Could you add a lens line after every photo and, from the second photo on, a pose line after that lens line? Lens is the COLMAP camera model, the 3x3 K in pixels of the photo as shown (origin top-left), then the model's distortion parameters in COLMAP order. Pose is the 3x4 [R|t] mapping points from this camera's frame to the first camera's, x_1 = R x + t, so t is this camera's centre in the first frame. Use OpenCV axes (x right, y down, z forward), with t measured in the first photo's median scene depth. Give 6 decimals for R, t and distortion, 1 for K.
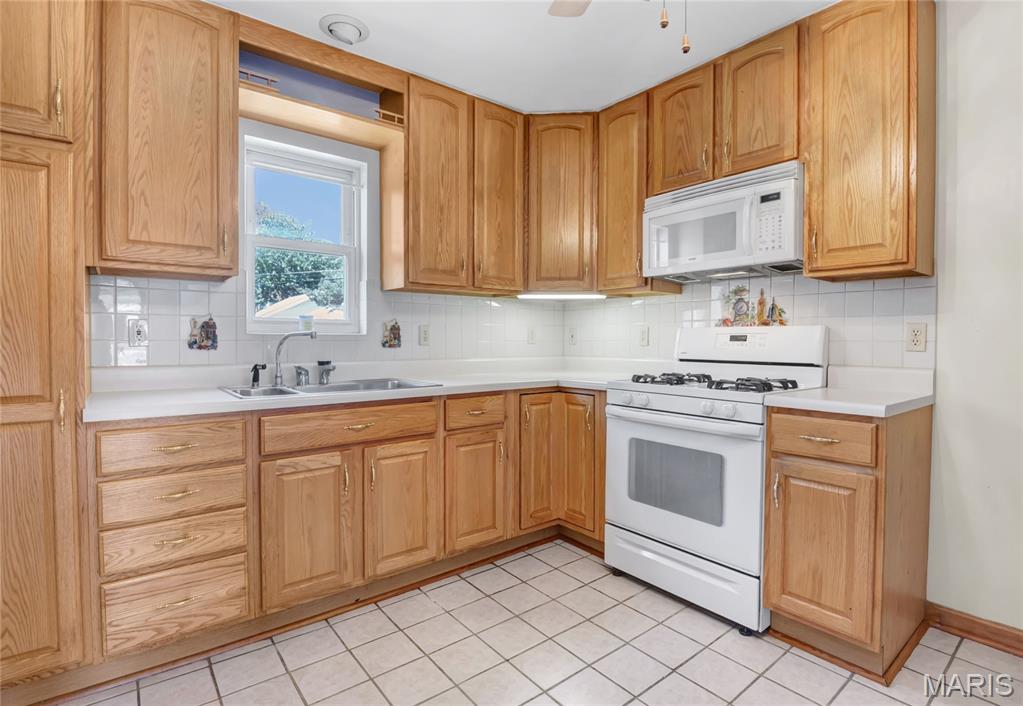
lens RADIAL K [[503.0, 0, 510.6], [0, 503.0, 350.5], [0, 0, 1]] dist [-0.019260, -0.000699]
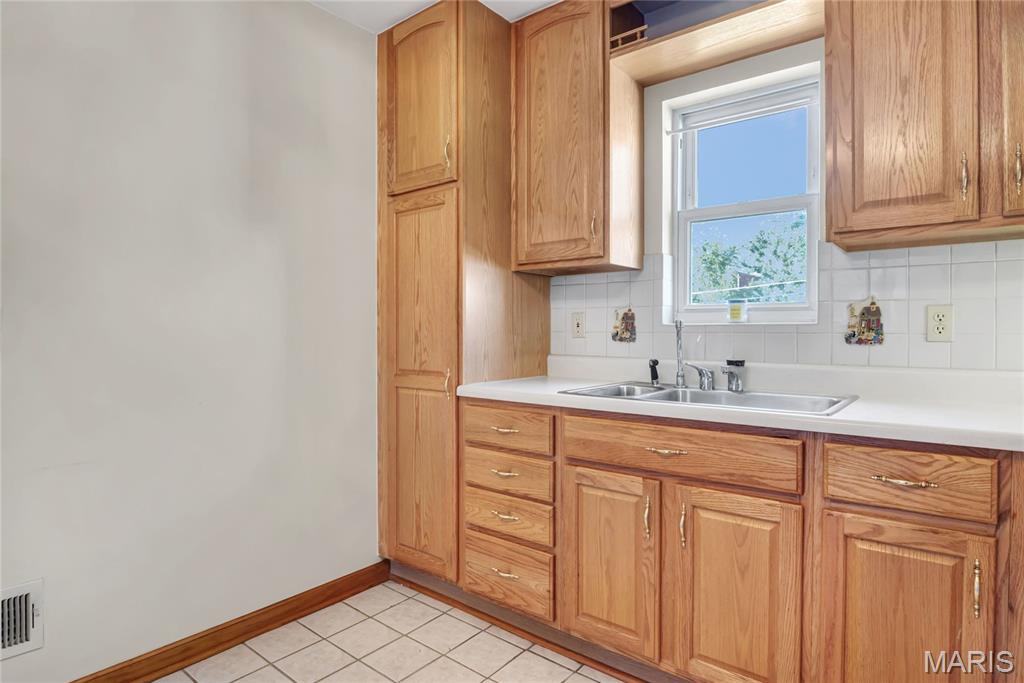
lens RADIAL K [[567.0, 0, 511.6], [0, 567.0, 335.7], [0, 0, 1]] dist [-0.001618, -0.001901]
pose [[0.214341, 0.005937, -0.976741, 0.455611], [-0.019865, 0.999801, 0.001718, -0.012260], [0.976557, 0.019034, 0.214417, 0.615902]]
